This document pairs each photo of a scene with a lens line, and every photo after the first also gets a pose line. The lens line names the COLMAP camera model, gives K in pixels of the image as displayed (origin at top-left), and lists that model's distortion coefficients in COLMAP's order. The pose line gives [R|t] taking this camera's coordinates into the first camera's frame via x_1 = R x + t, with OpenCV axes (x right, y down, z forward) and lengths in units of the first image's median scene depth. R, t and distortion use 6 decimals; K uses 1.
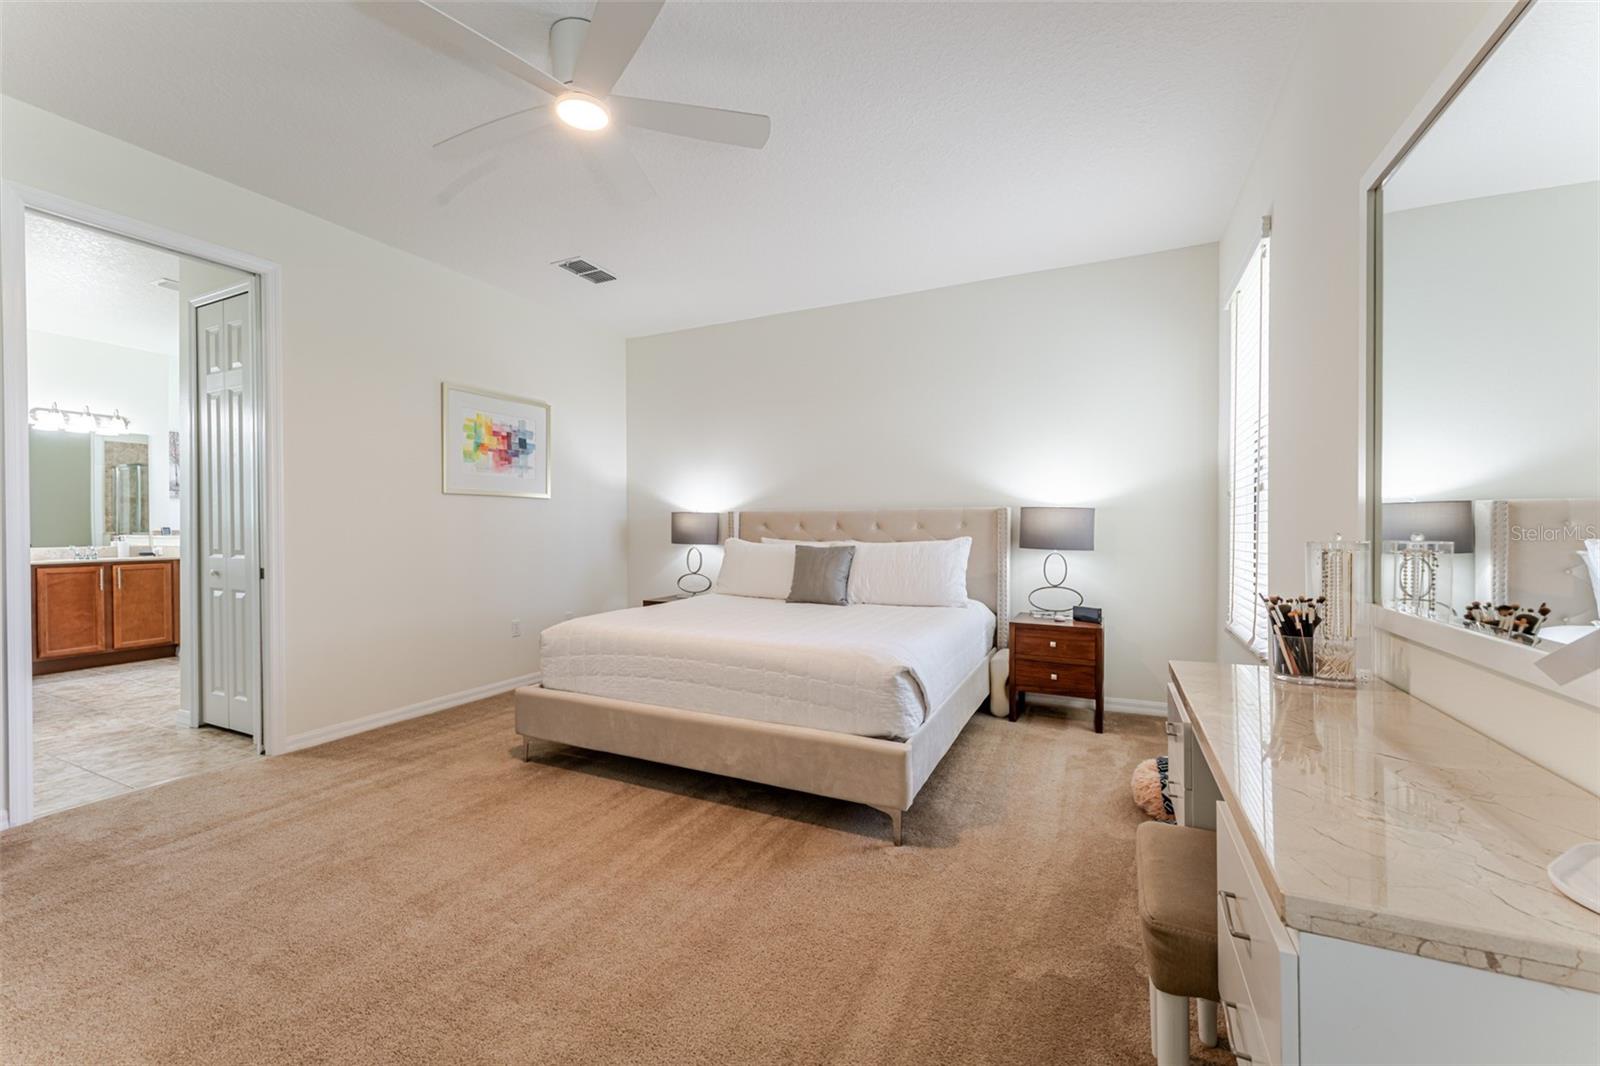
lens RADIAL K [[637.8, 0, 800.0], [0, 637.8, 533.0], [0, 0, 1]] dist [0.000867, 0.000166]
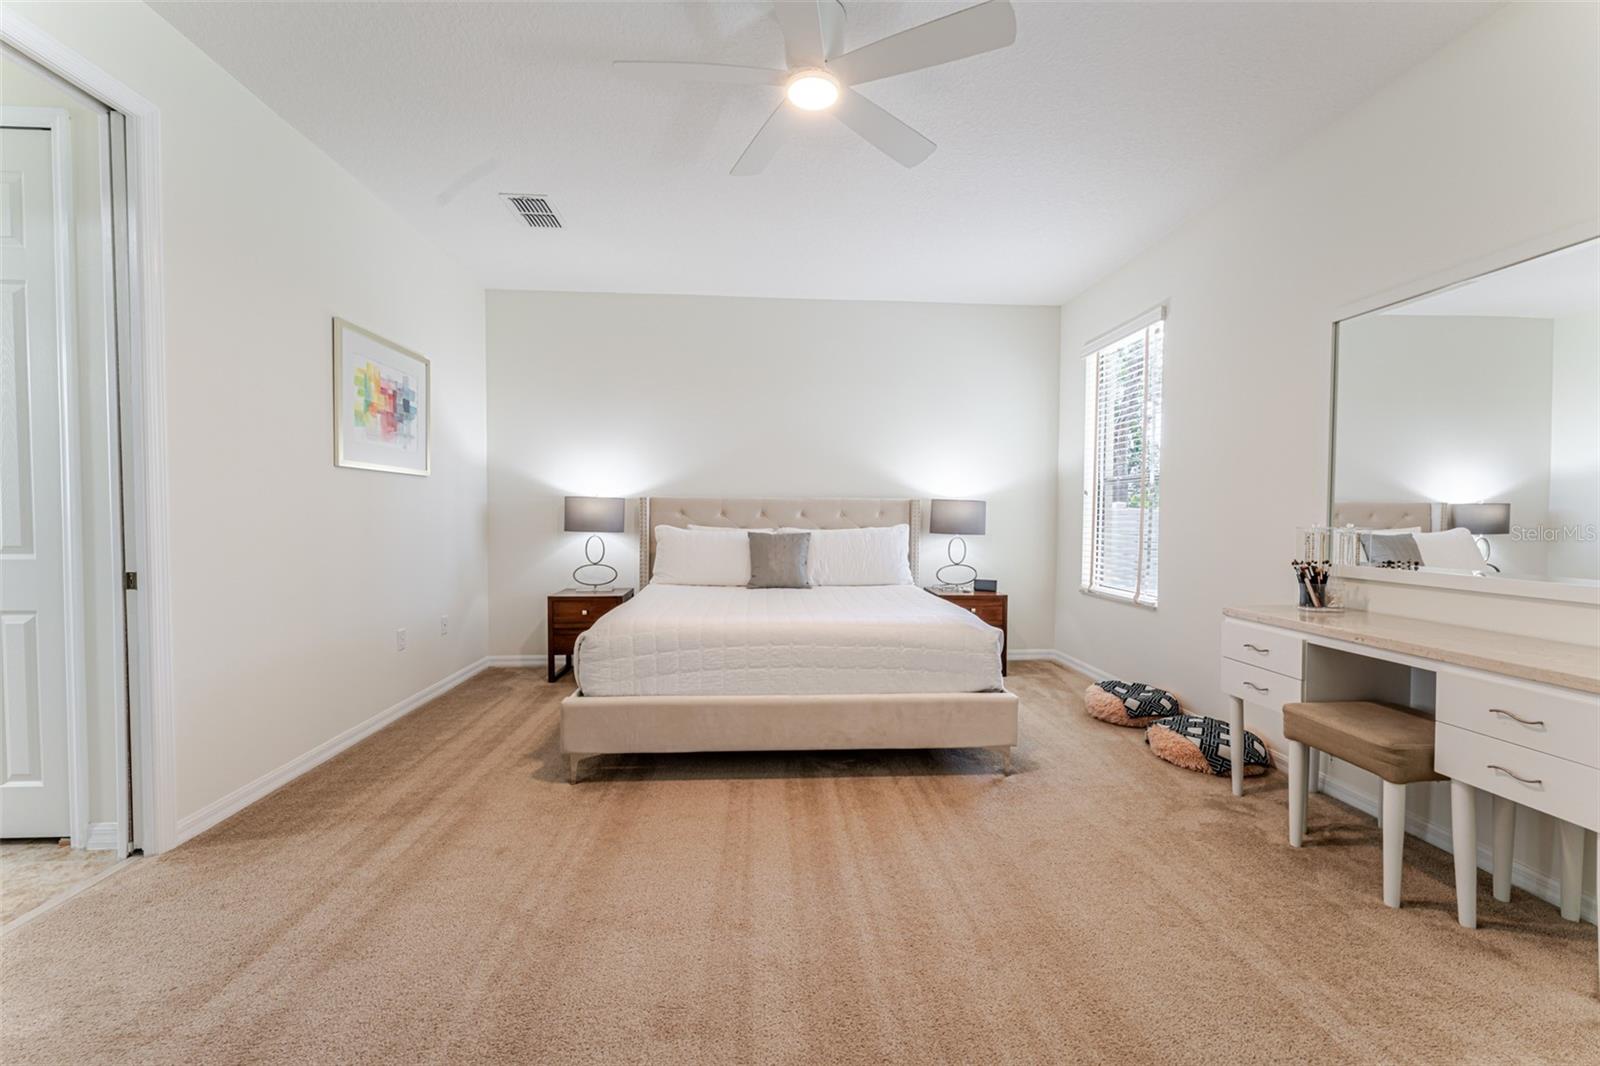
lens RADIAL K [[637.8, 0, 800.0], [0, 637.8, 533.0], [0, 0, 1]] dist [0.000867, 0.000166]
pose [[0.869548, -0.006917, 0.493800, -0.475051], [-0.003668, 0.999784, 0.020465, -0.000931], [-0.493835, -0.019606, 0.869334, 0.081356]]
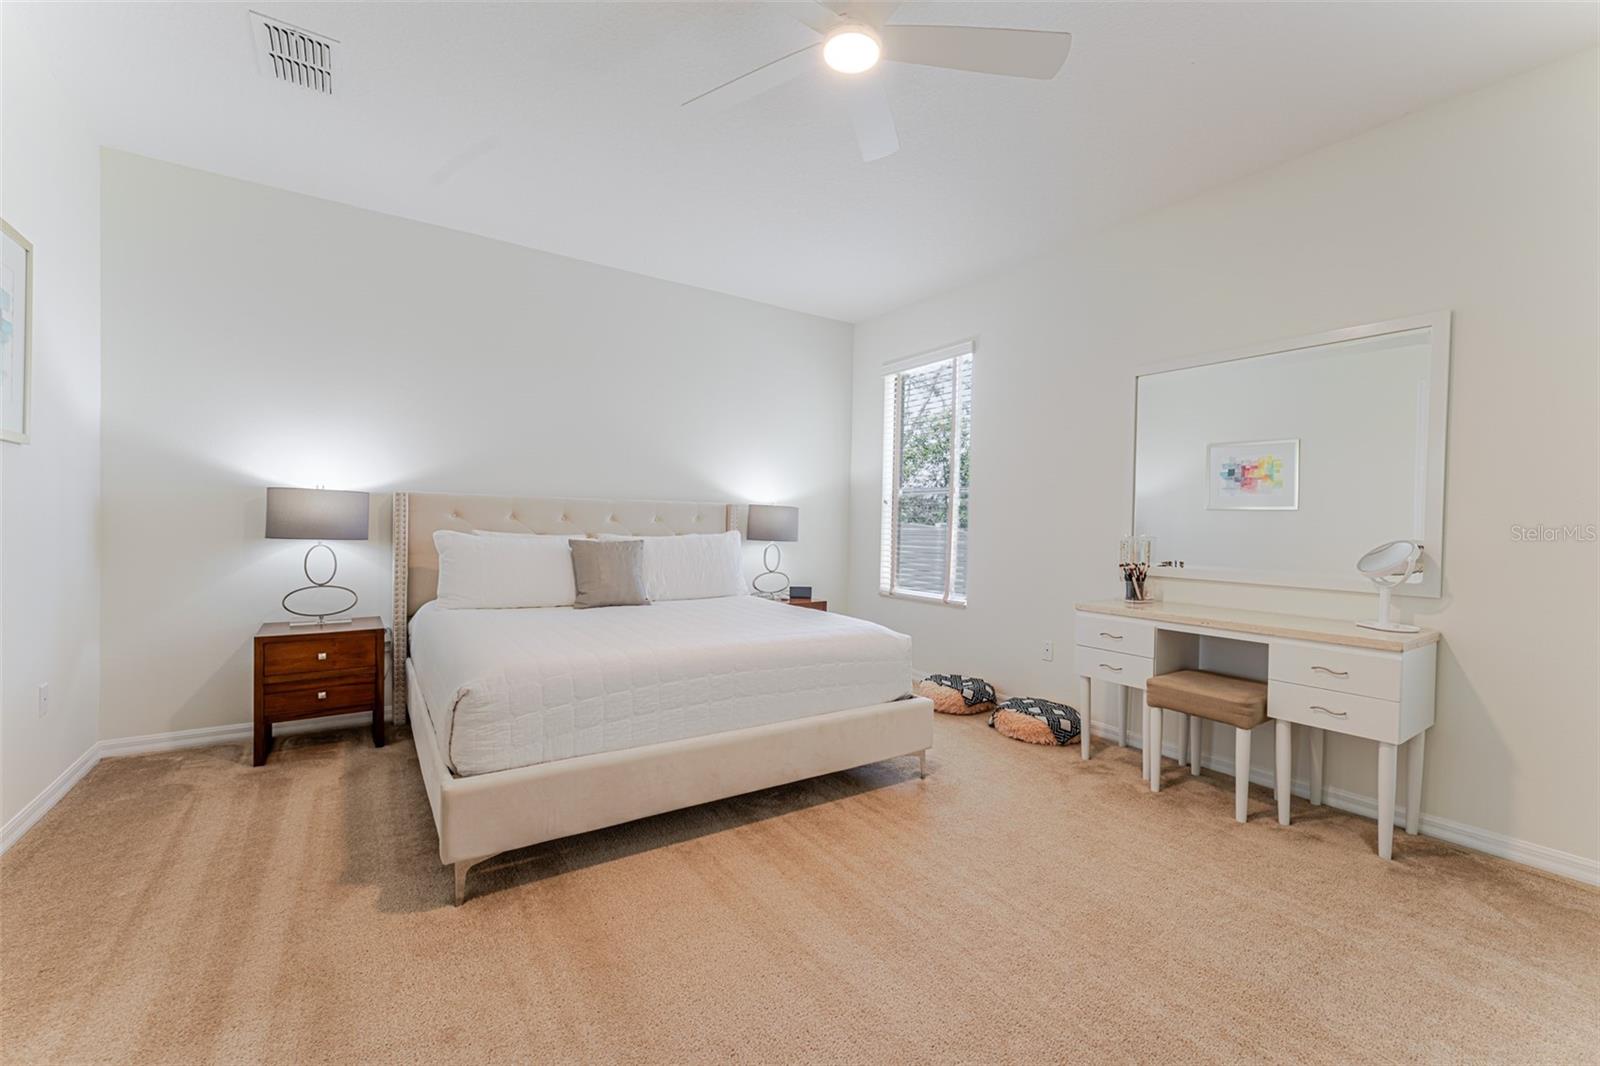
lens RADIAL K [[661.6, 0, 800.0], [0, 661.6, 533.0], [0, 0, 1]] dist [0.000784, 0.000095]
pose [[0.503987, -0.001966, 0.863709, -0.652350], [-0.013393, 0.999859, 0.010091, -0.002682], [-0.863608, -0.016654, 0.503889, 0.332165]]
